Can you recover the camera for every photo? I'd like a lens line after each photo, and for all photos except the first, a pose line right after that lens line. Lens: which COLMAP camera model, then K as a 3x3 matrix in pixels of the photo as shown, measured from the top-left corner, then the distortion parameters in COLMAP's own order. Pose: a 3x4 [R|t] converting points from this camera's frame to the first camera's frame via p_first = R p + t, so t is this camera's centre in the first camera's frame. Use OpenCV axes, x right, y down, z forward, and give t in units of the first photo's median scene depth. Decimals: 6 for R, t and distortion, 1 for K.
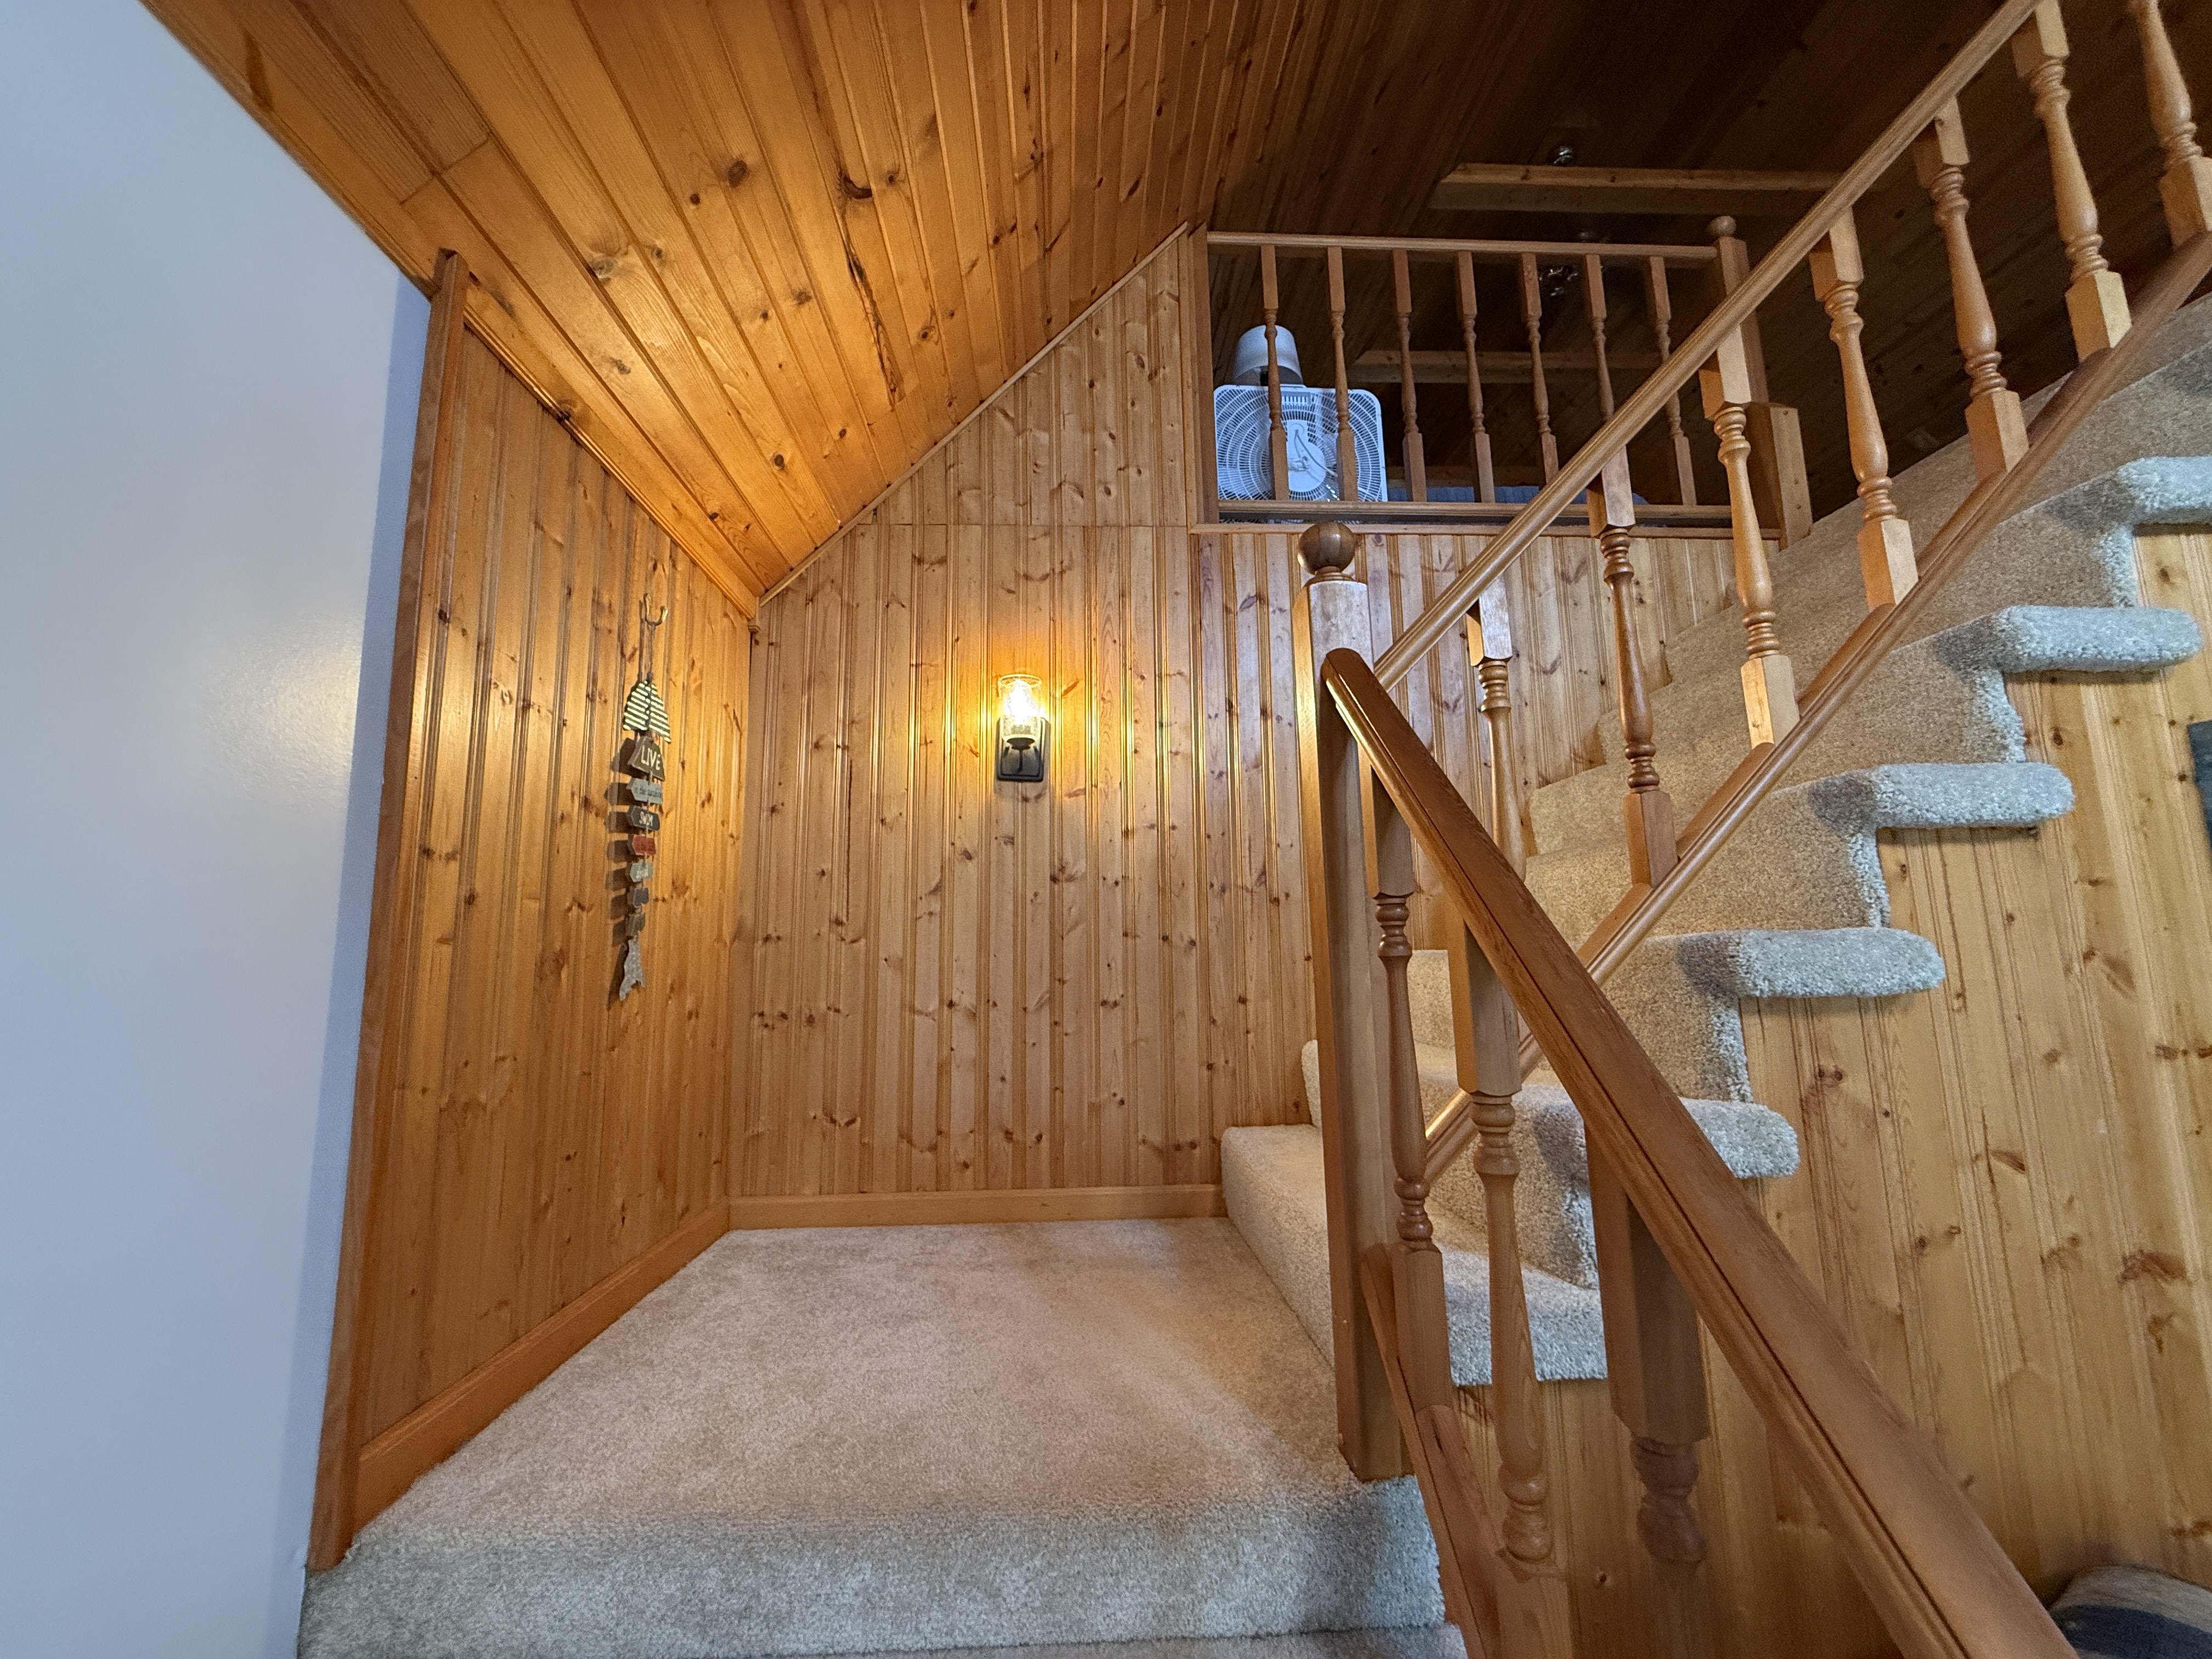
lens RADIAL K [[880.2, 0, 1101.3], [0, 880.2, 829.9], [0, 0, 1]] dist [-0.000318, -0.000049]
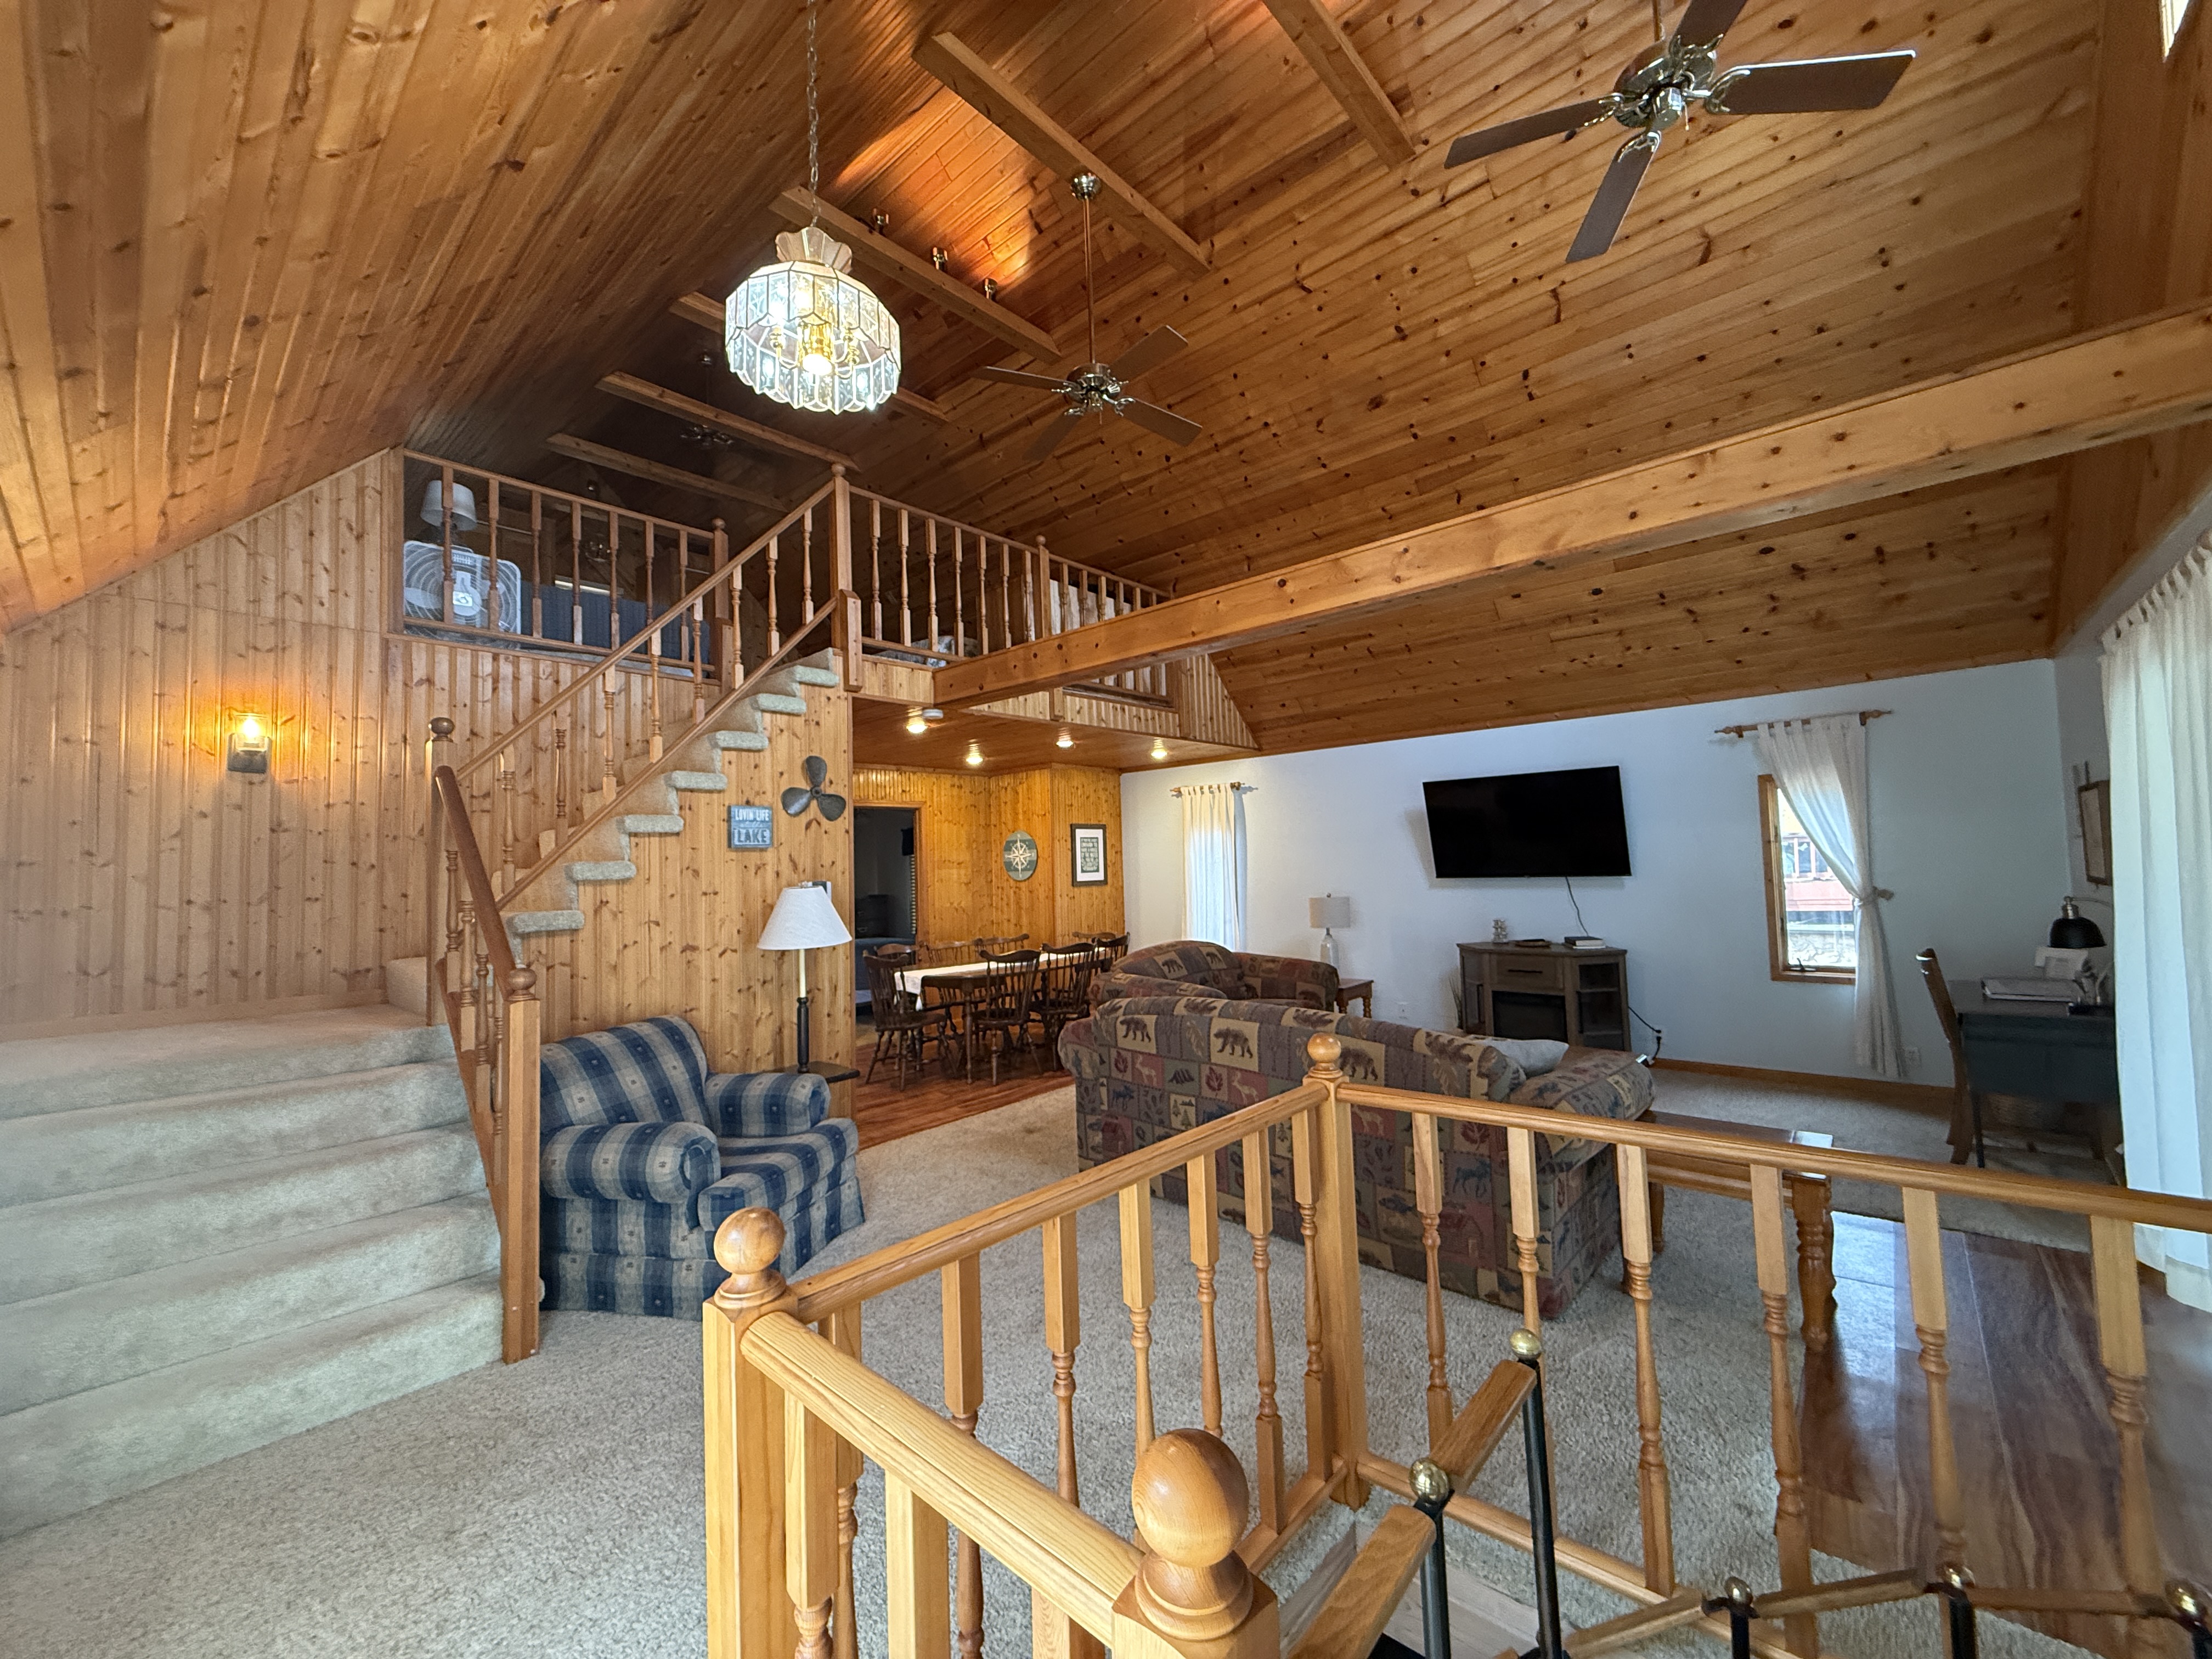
lens RADIAL K [[880.2, 0, 1101.3], [0, 880.2, 829.9], [0, 0, 1]] dist [-0.000318, -0.000049]
pose [[0.695851, 0.028709, 0.717612, -0.160609], [-0.087768, 0.995111, 0.045295, -0.166484], [-0.712803, -0.094502, 0.694969, -1.372319]]
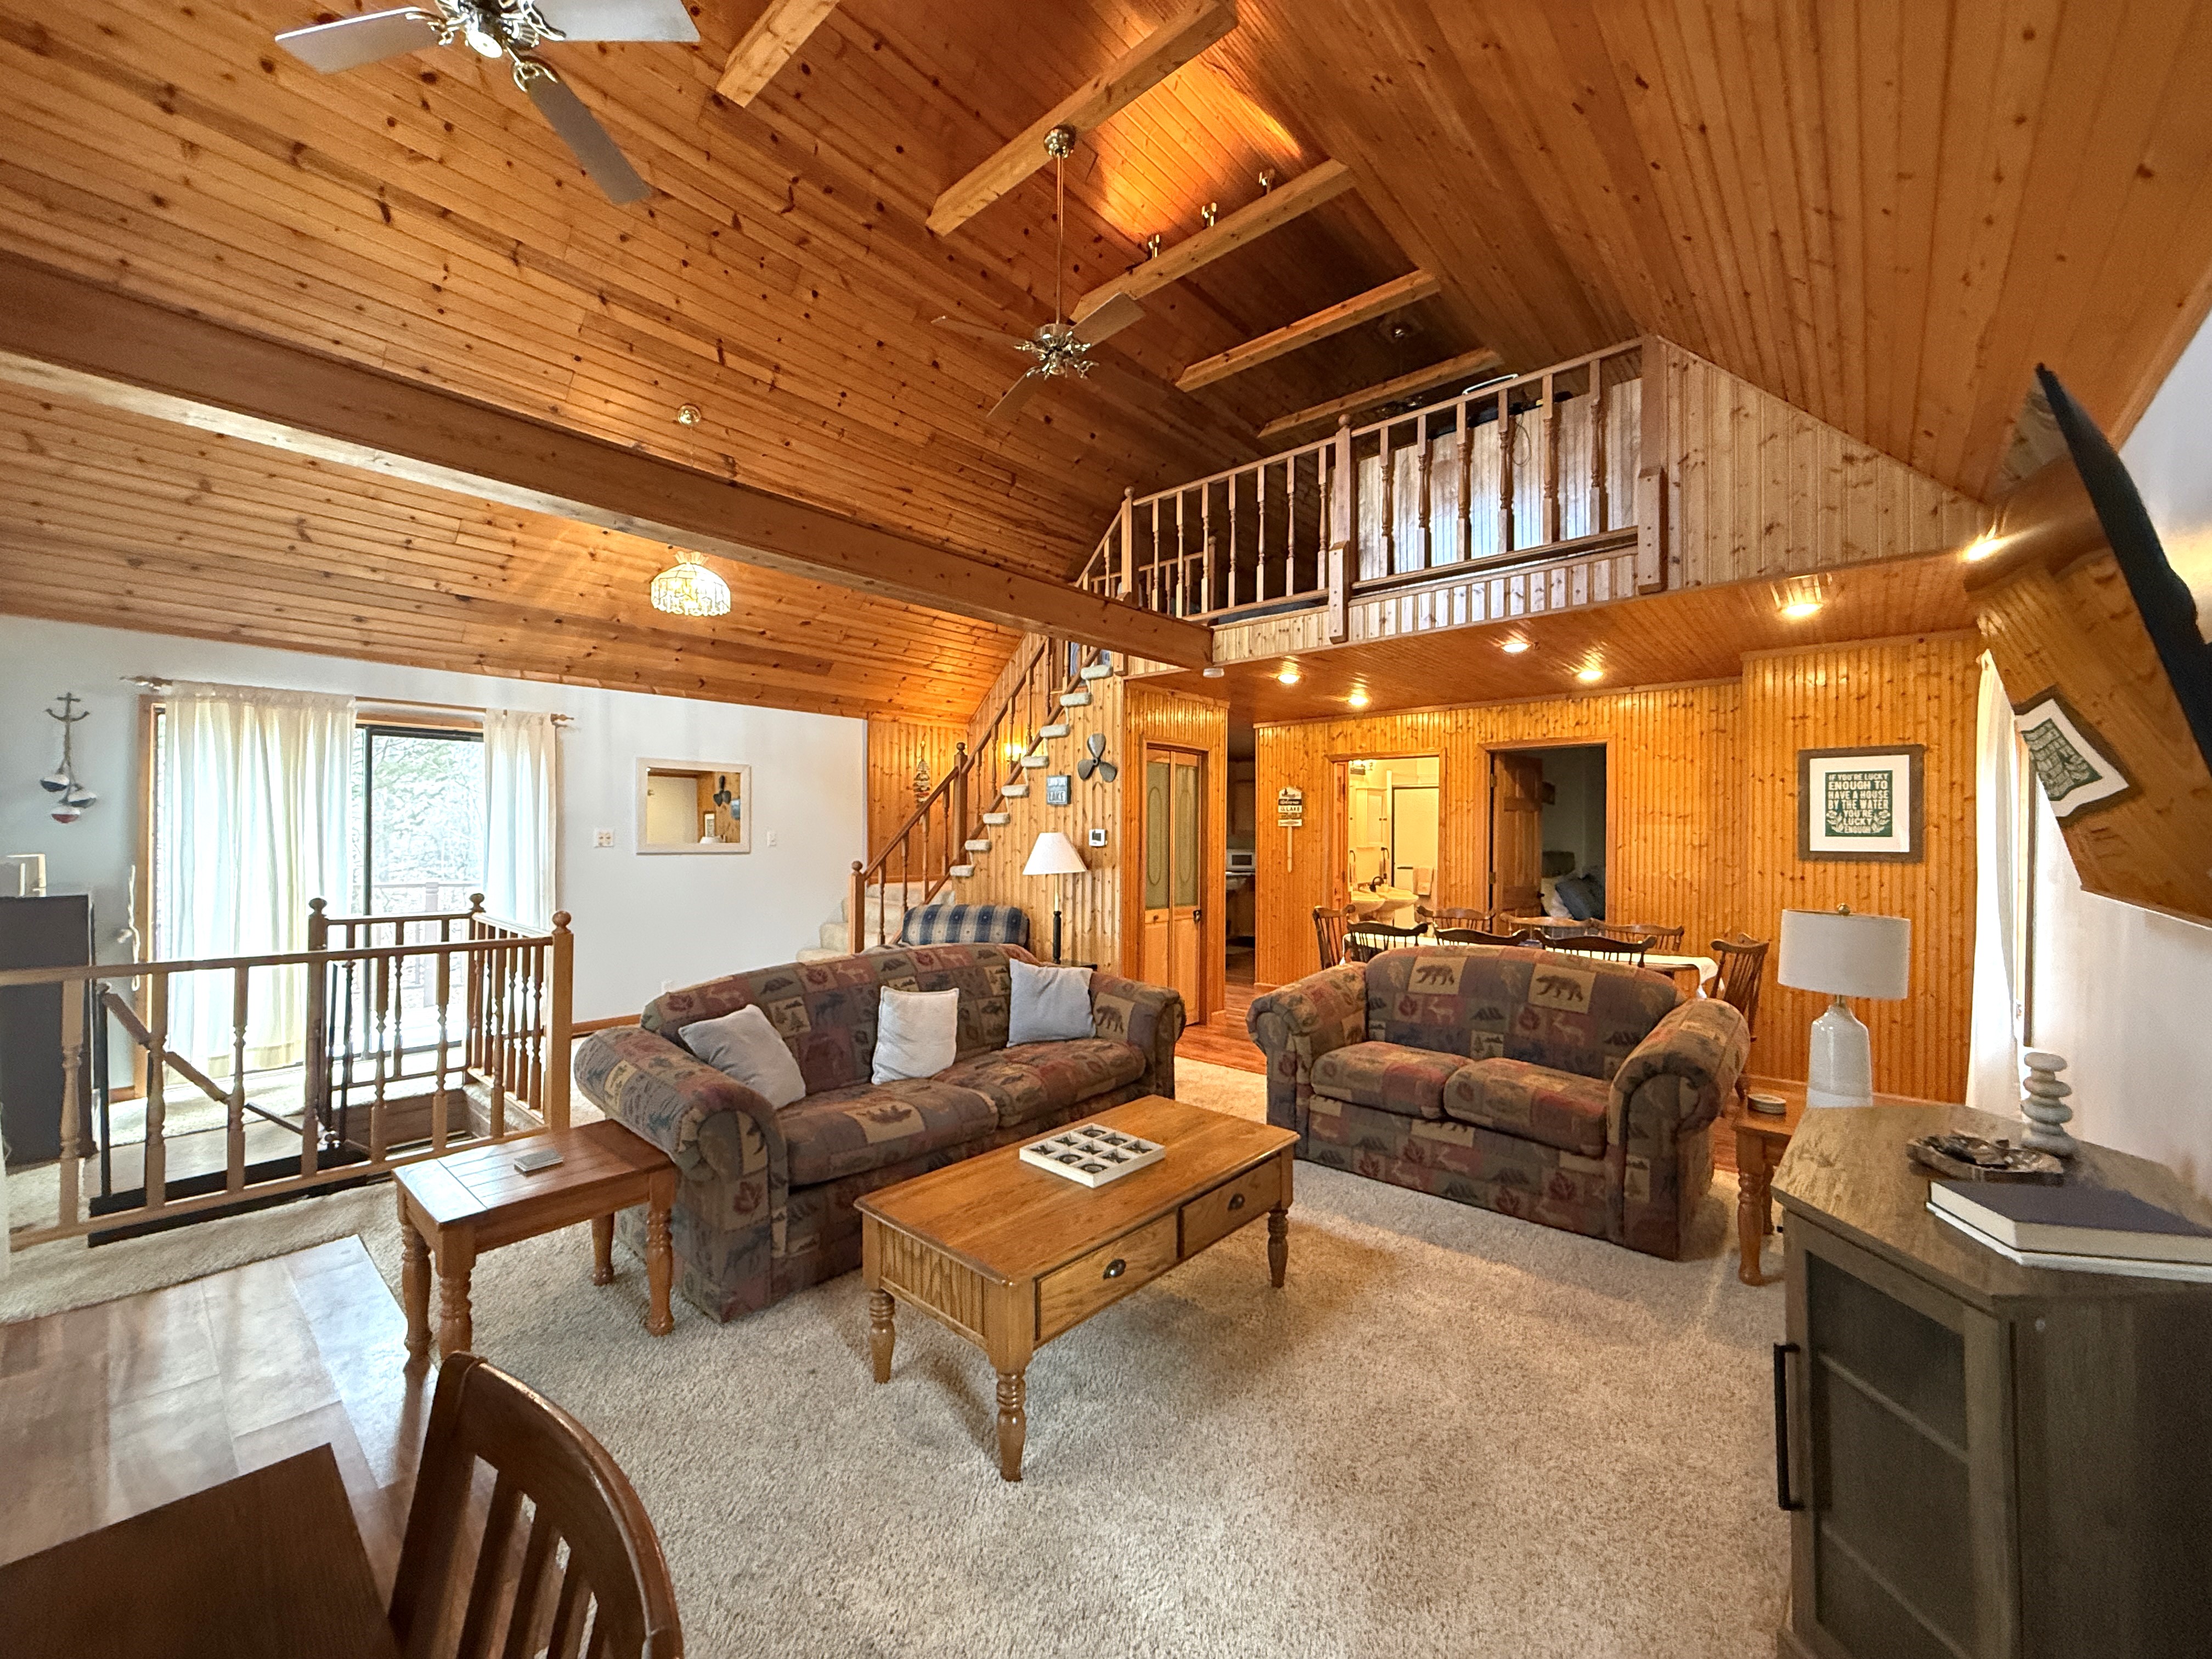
lens RADIAL K [[880.2, 0, 1101.3], [0, 880.2, 829.9], [0, 0, 1]] dist [-0.000318, -0.000049]
pose [[0.723333, 0.020336, -0.690200, 3.336068], [0.081117, 0.990142, 0.114184, -0.208266], [0.685718, -0.138580, 0.714553, -1.416646]]
